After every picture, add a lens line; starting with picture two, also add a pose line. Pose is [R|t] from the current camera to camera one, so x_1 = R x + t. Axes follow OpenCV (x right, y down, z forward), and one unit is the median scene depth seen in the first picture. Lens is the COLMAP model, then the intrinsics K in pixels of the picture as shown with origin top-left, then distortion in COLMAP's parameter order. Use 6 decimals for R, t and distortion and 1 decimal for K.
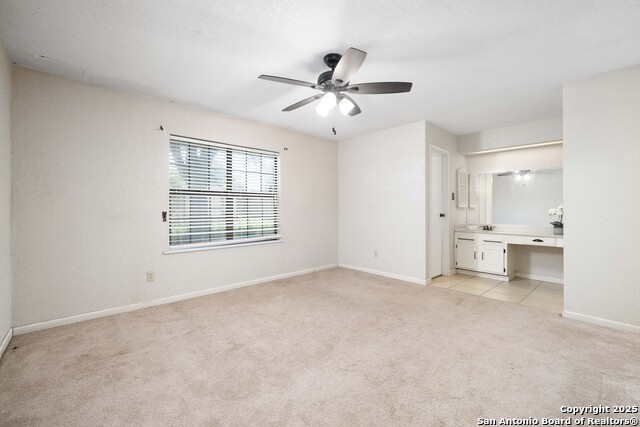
lens RADIAL K [[271.1, 0, 322.2], [0, 271.1, 211.2], [0, 0, 1]] dist [0.000885, -0.001153]
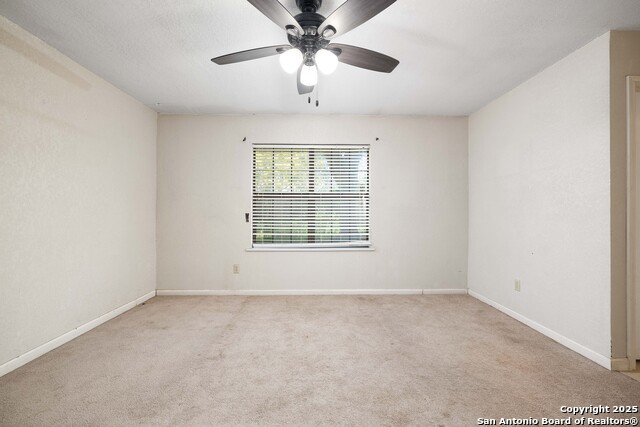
lens RADIAL K [[271.1, 0, 319.6], [0, 271.1, 211.8], [0, 0, 1]] dist [0.000885, -0.001153]
pose [[0.747577, 0.005418, -0.664154, 0.365304], [-0.009489, 0.999952, -0.002523, -0.003828], [0.664108, 0.008188, 0.747592, 0.335119]]
